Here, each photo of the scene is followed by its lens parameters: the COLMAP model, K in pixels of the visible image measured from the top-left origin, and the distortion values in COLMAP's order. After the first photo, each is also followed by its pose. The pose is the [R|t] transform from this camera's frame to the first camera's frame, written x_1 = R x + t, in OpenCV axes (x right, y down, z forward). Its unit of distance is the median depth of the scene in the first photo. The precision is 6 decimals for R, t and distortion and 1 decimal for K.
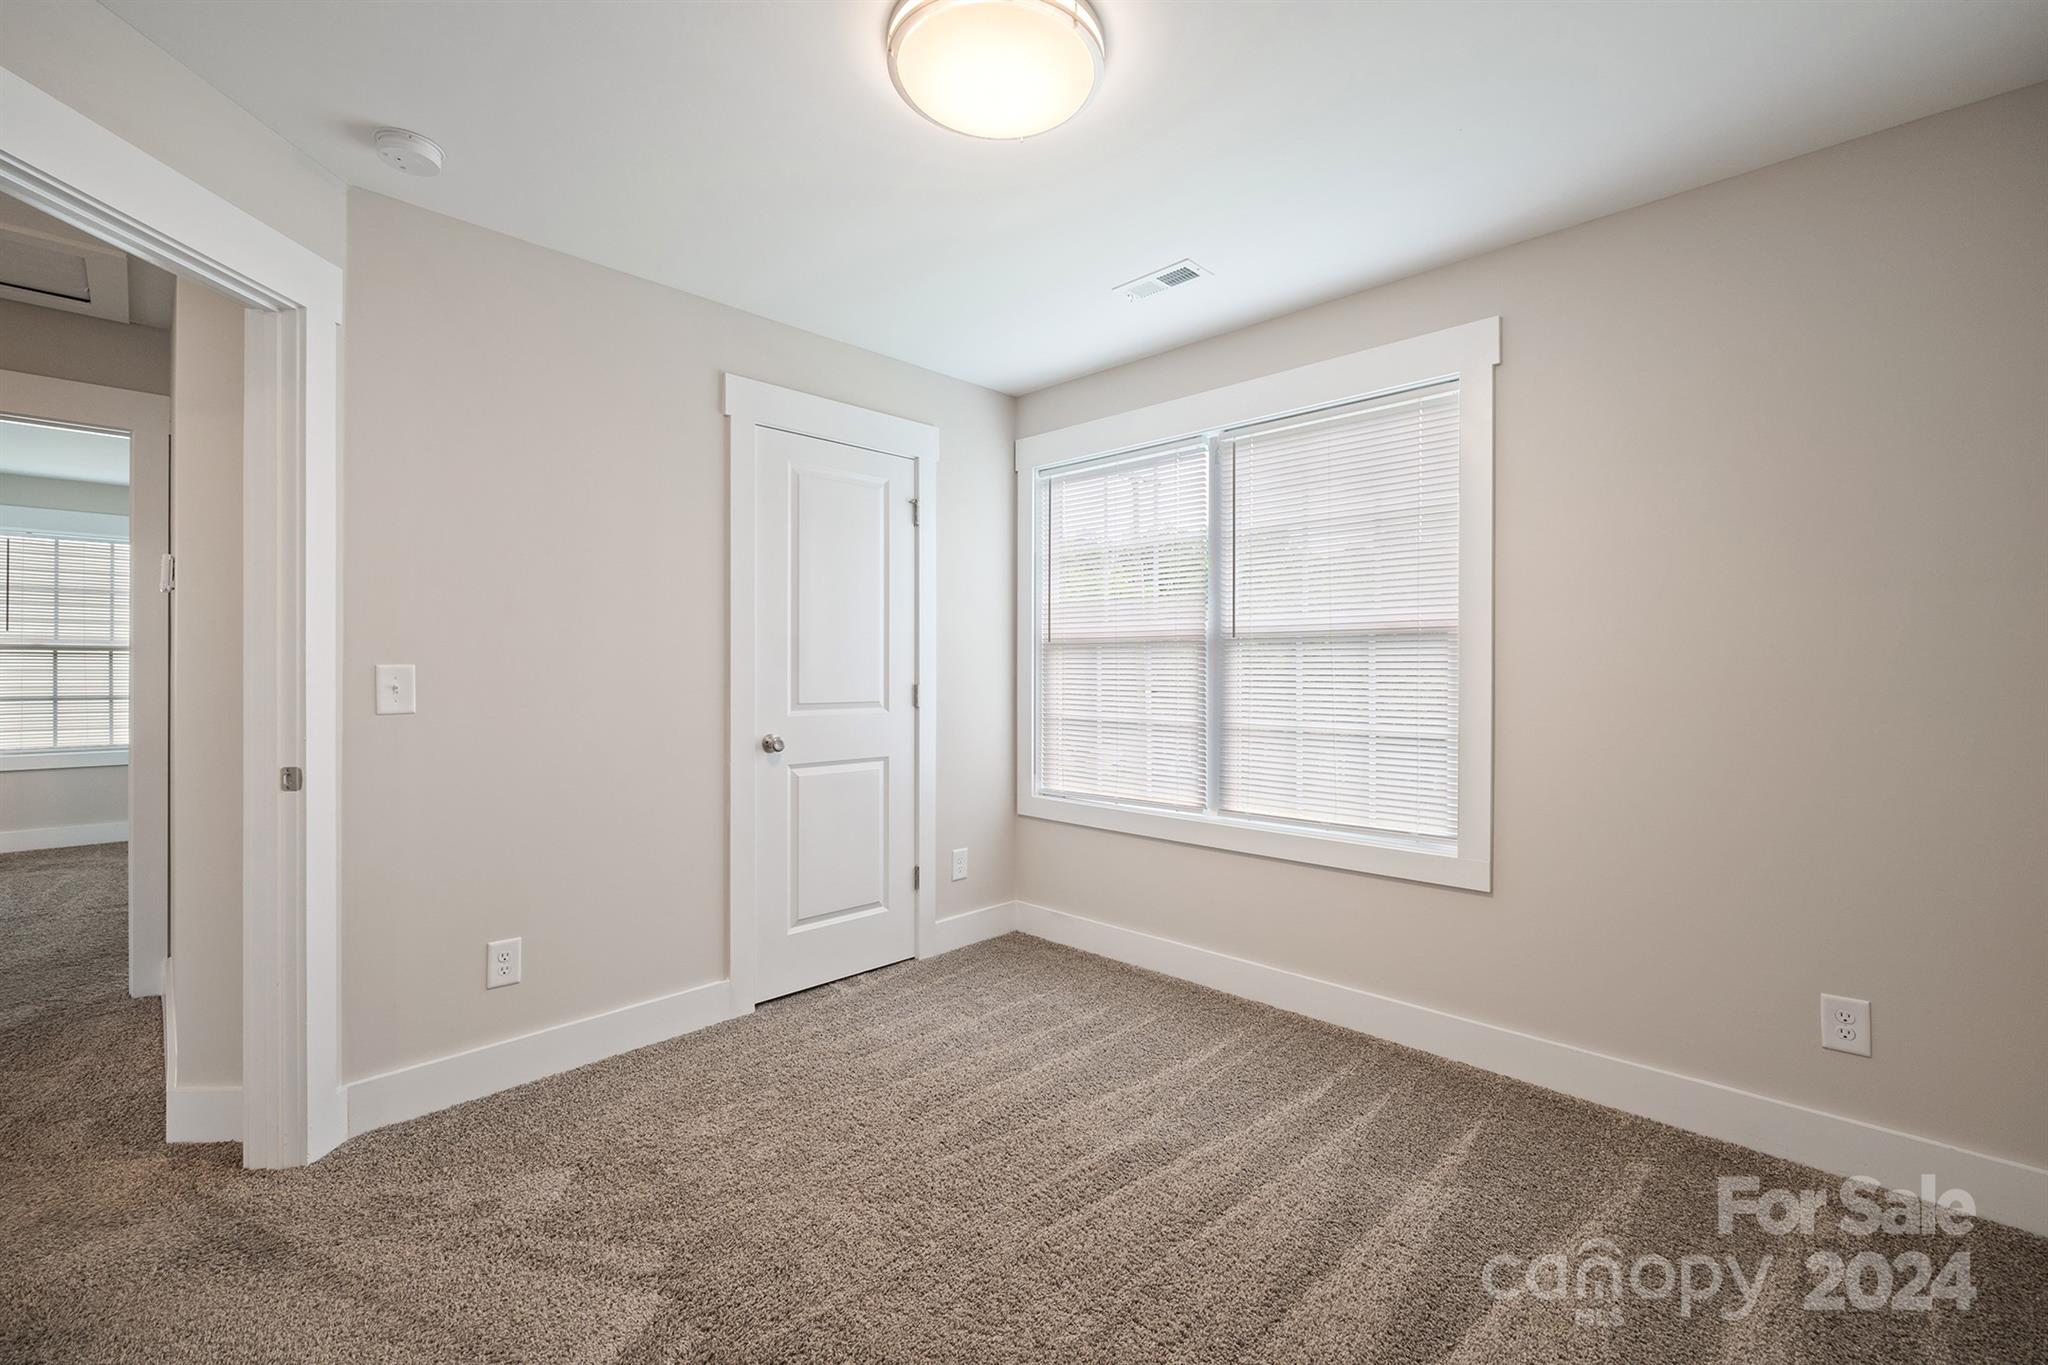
lens RADIAL K [[858.9, 0, 1024.0], [0, 858.9, 675.8], [0, 0, 1]] dist [-0.006461, -0.000173]
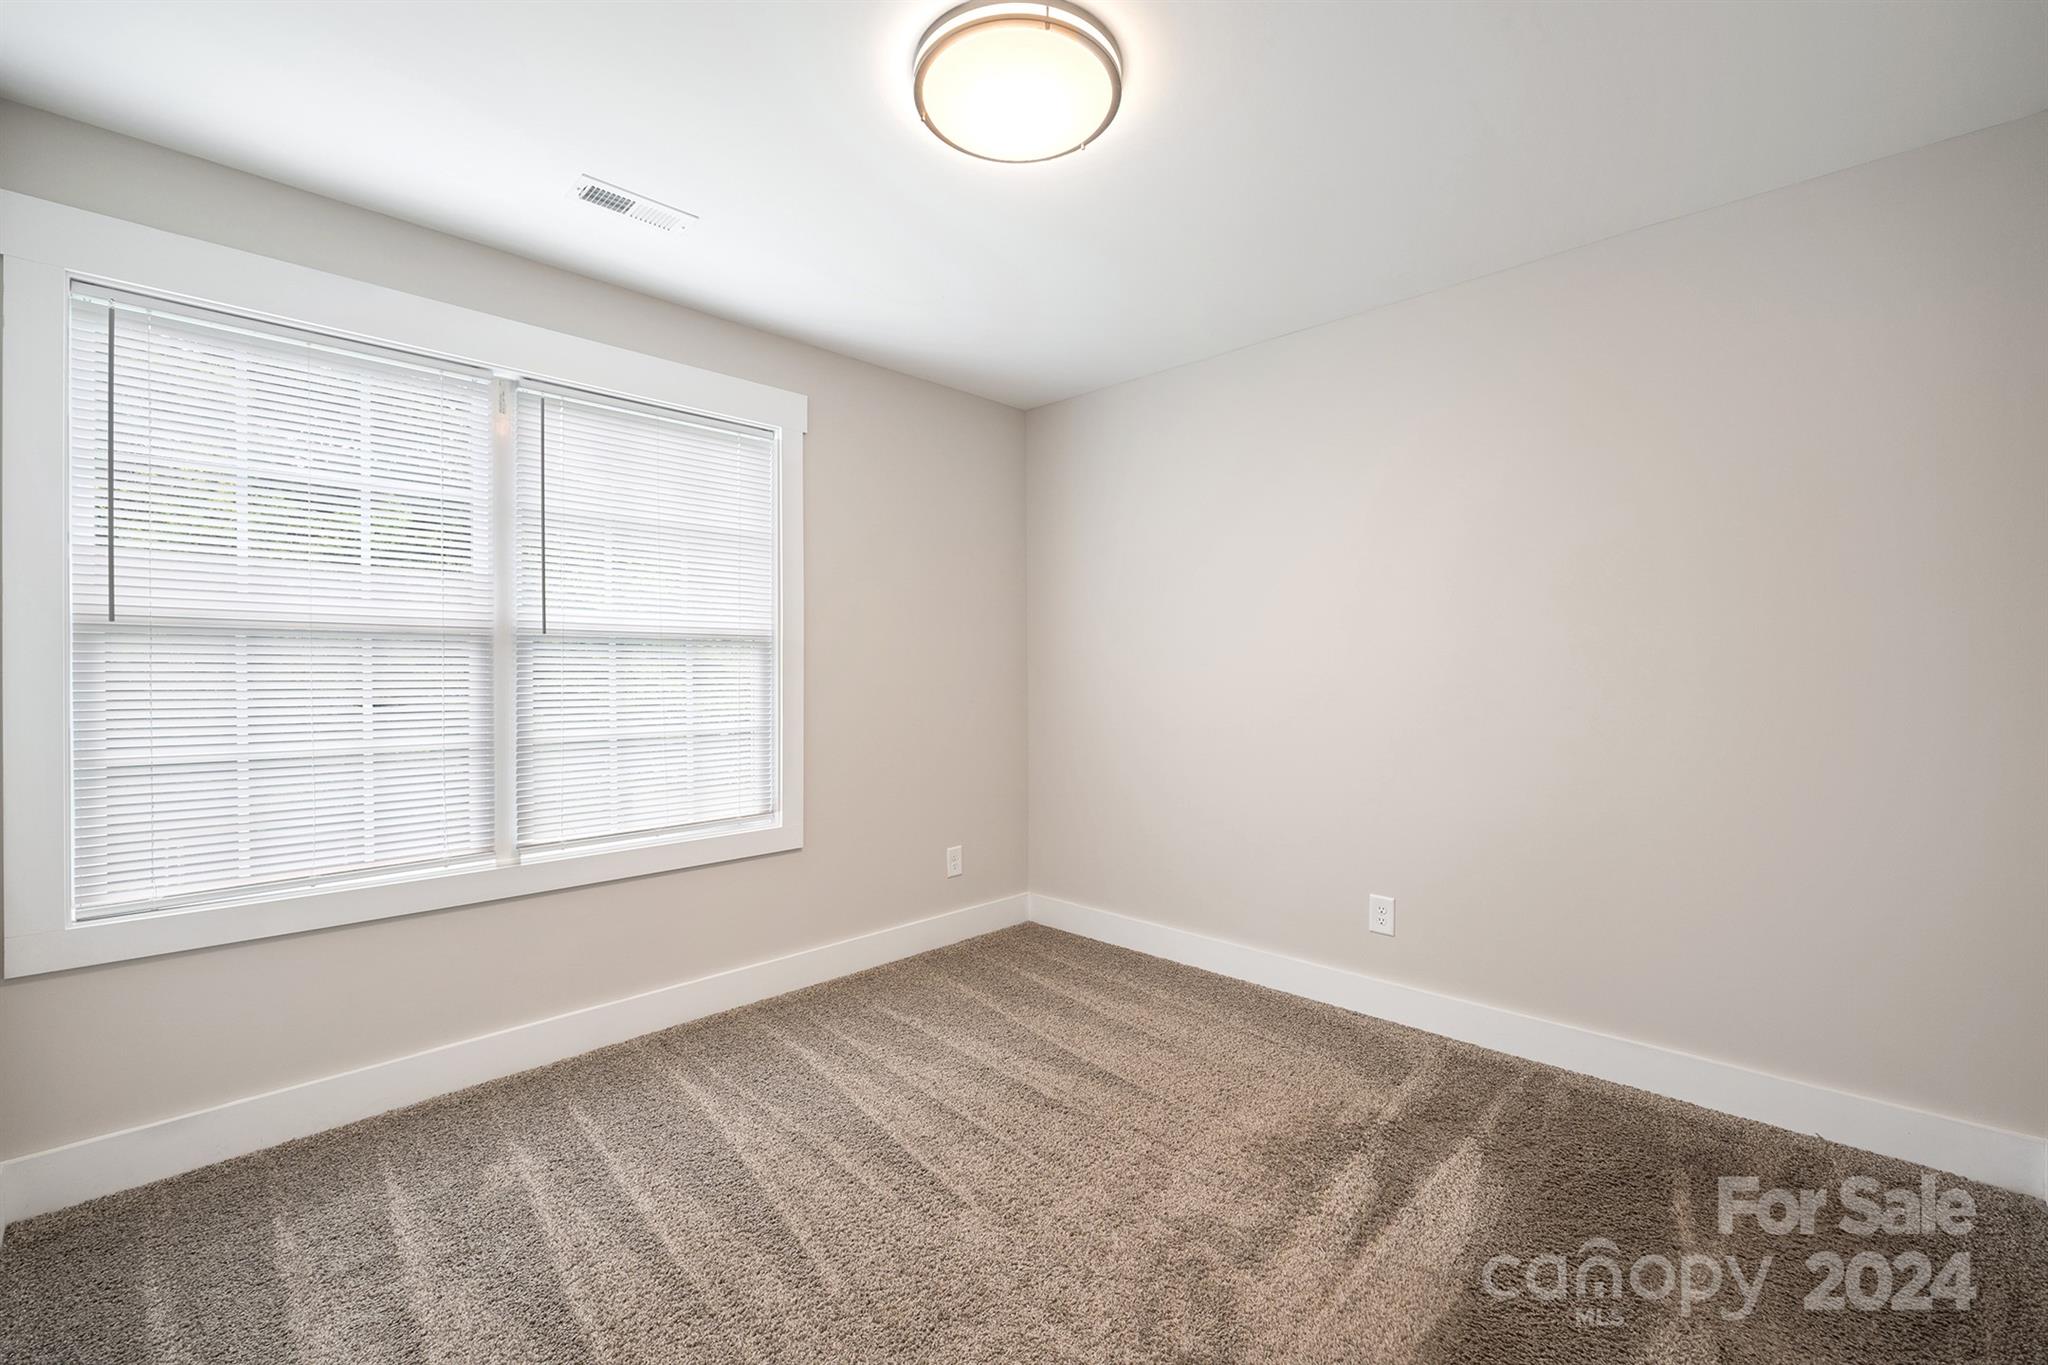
lens RADIAL K [[858.9, 0, 1024.0], [0, 858.9, 675.8], [0, 0, 1]] dist [-0.006461, -0.000173]
pose [[0.000902, -0.007085, 0.999974, -0.608358], [0.009278, 0.999932, 0.007076, -0.006078], [-0.999957, 0.009271, 0.000967, 0.560544]]
